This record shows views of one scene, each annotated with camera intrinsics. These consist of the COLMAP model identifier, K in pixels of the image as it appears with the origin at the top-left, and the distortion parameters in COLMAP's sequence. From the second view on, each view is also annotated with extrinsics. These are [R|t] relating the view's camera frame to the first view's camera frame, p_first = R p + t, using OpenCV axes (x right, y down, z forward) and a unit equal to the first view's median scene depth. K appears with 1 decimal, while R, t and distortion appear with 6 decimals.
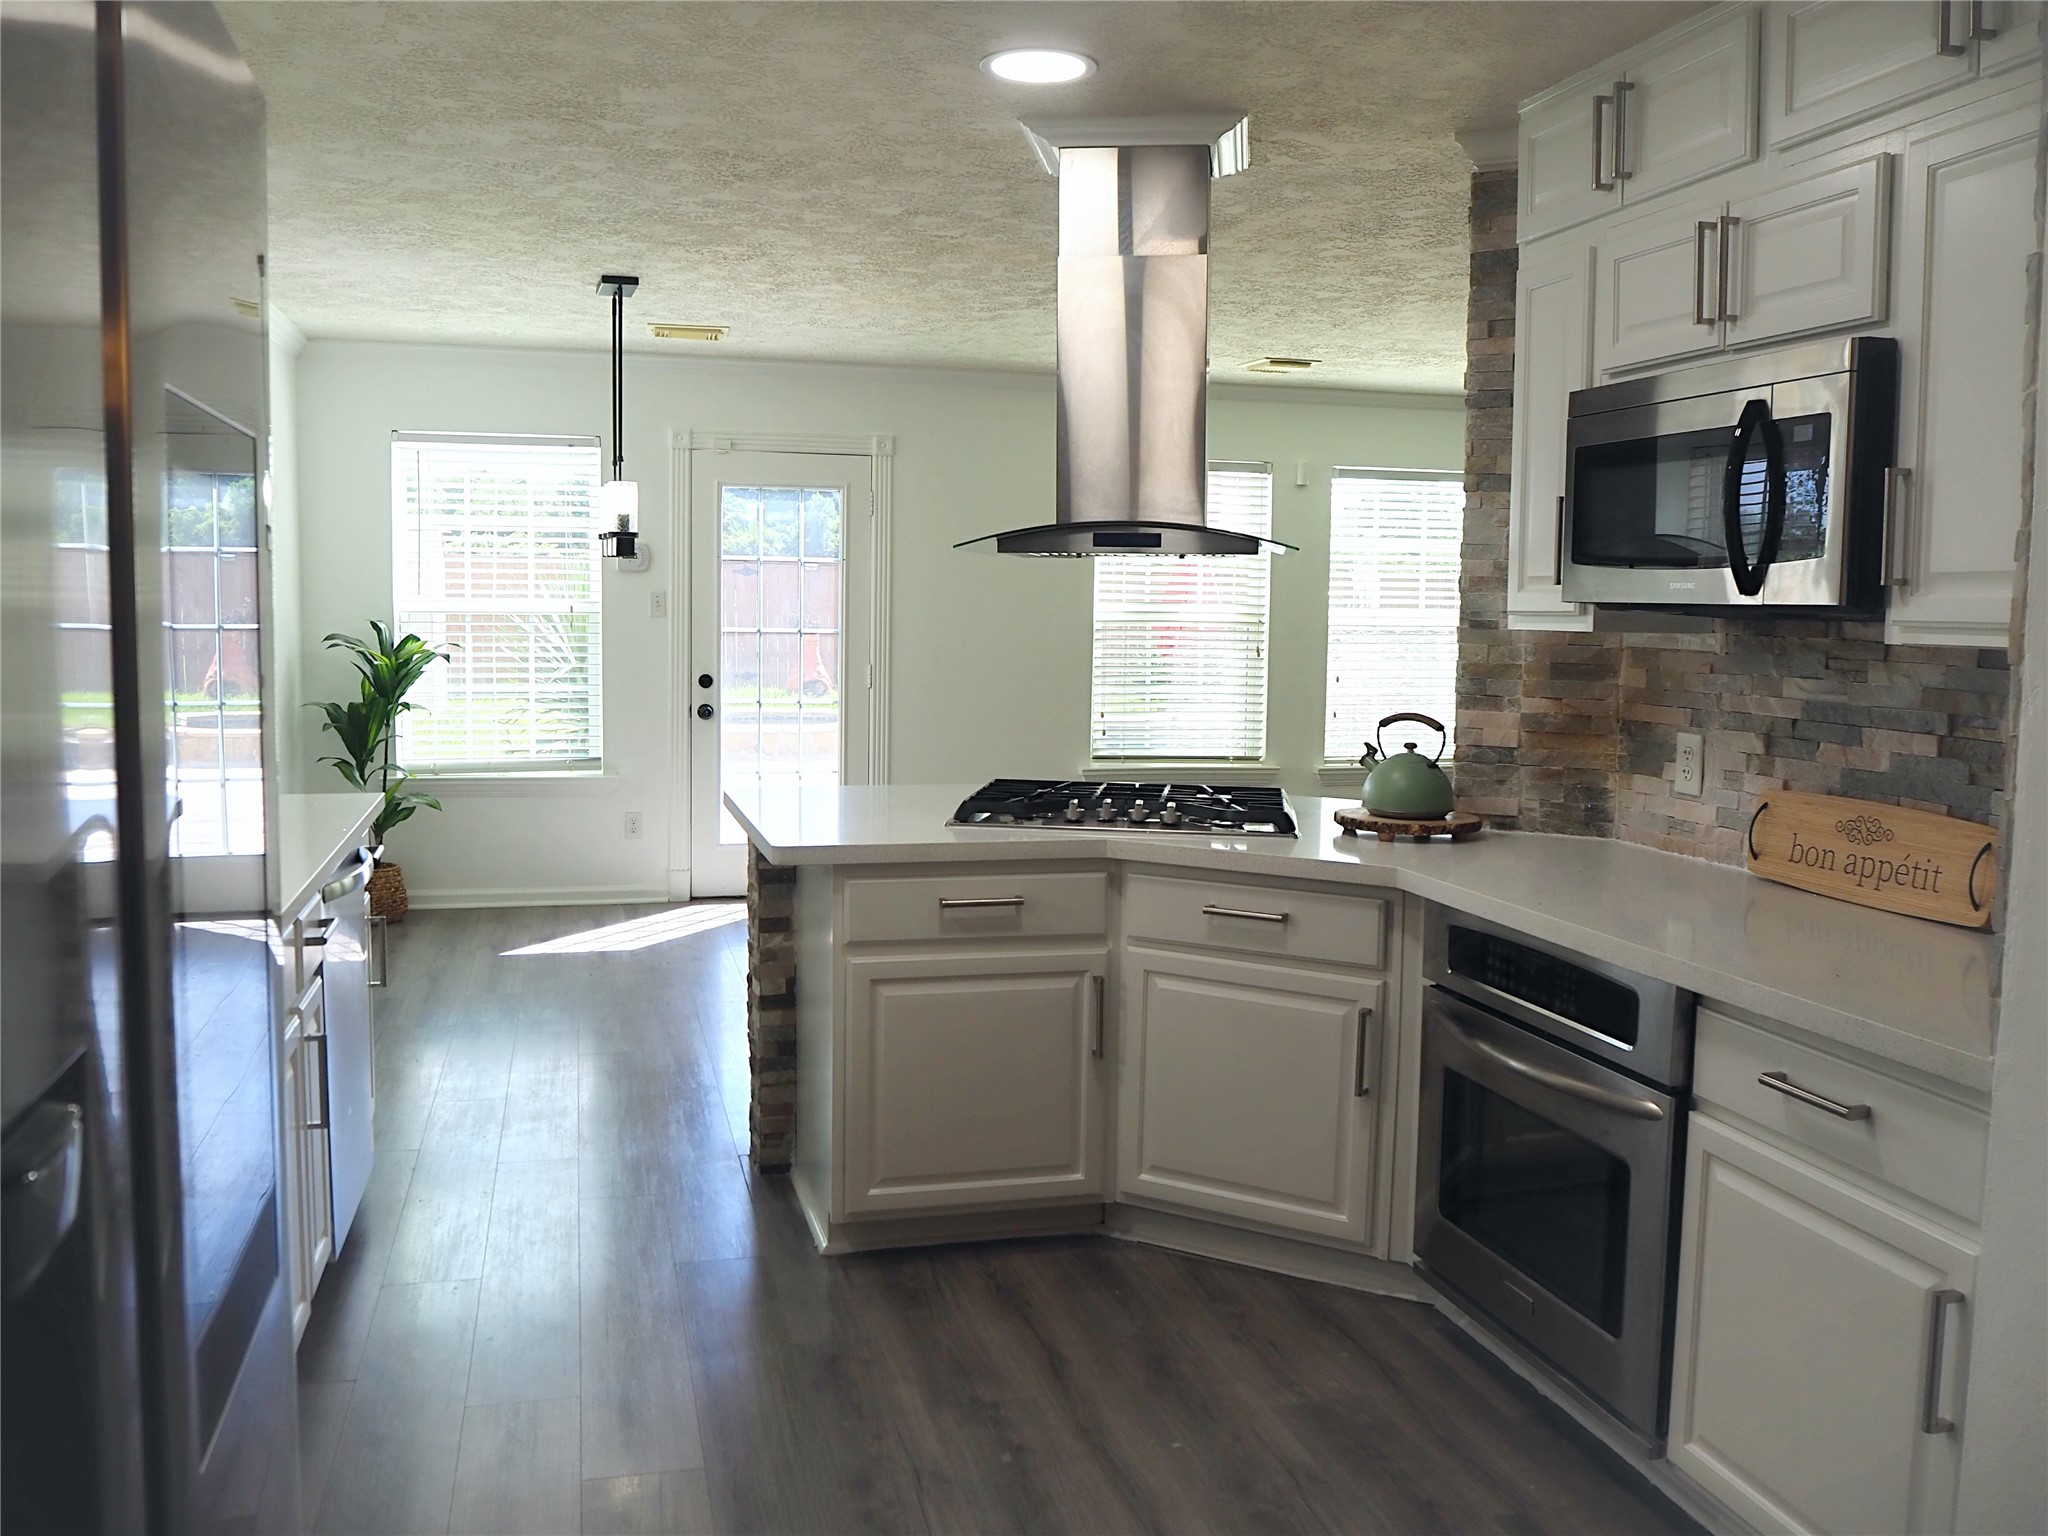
lens RADIAL K [[1790.8, 0, 1021.6], [0, 1790.8, 768.9], [0, 0, 1]] dist [-0.038590, 0.001256]
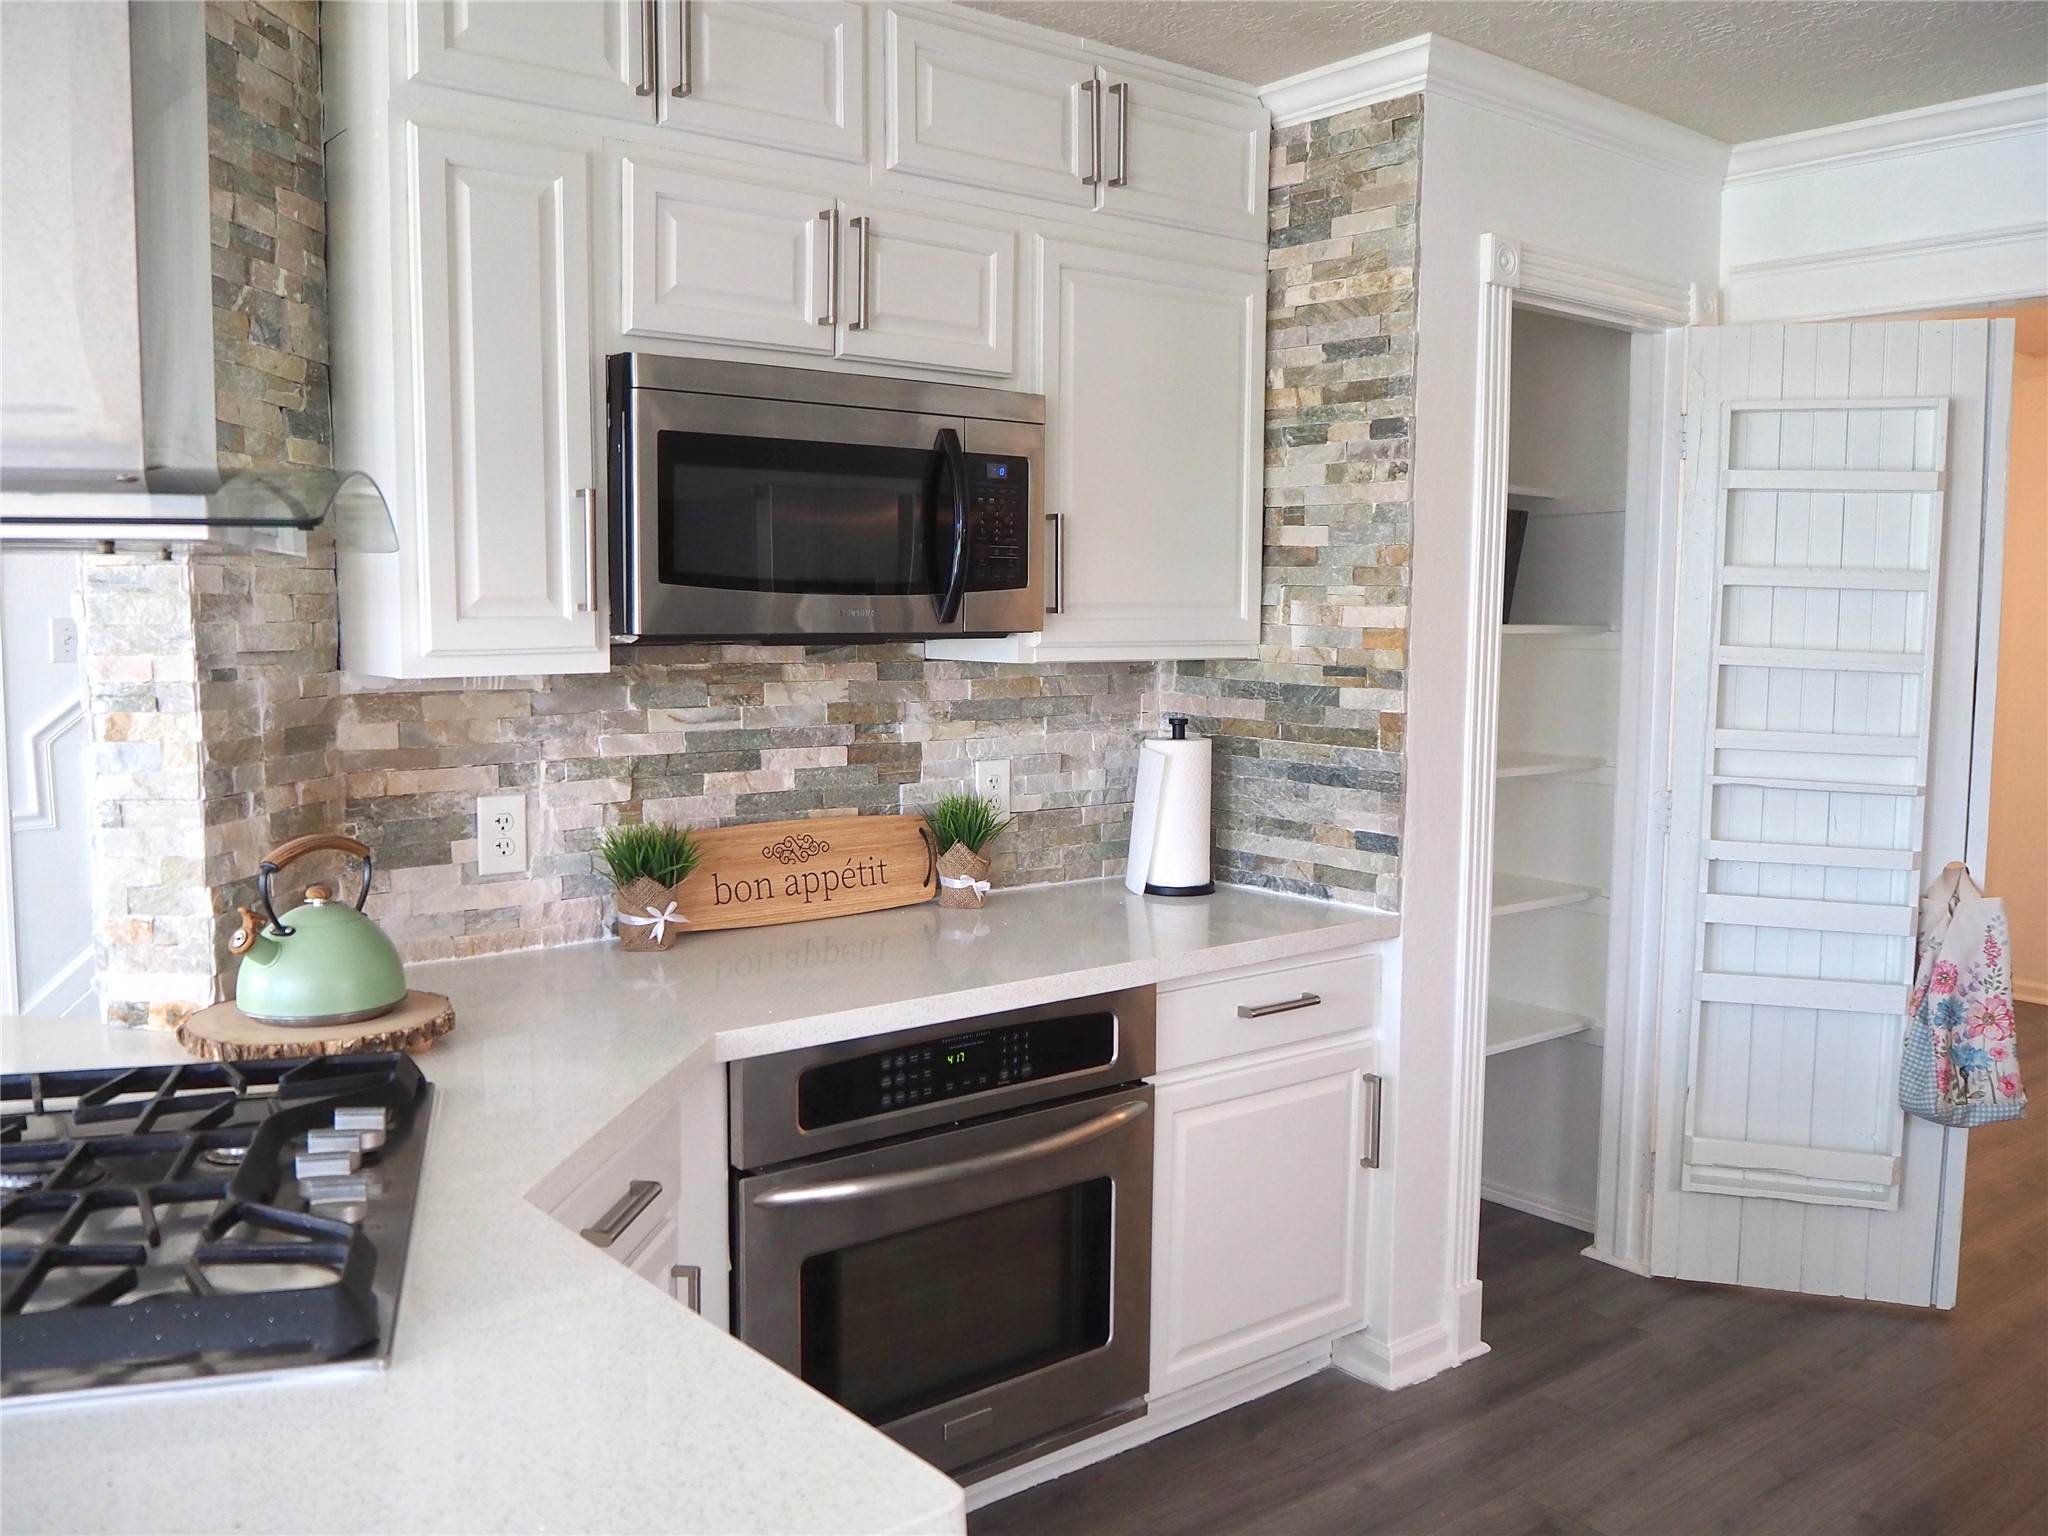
lens RADIAL K [[1790.8, 0, 1023.2], [0, 1790.8, 762.8], [0, 0, 1]] dist [-0.038590, 0.001256]
pose [[-0.432635, -0.100457, 0.895955, -0.475175], [0.070728, 0.986928, 0.144810, -0.147814], [-0.898790, 0.126019, -0.419875, 1.265157]]
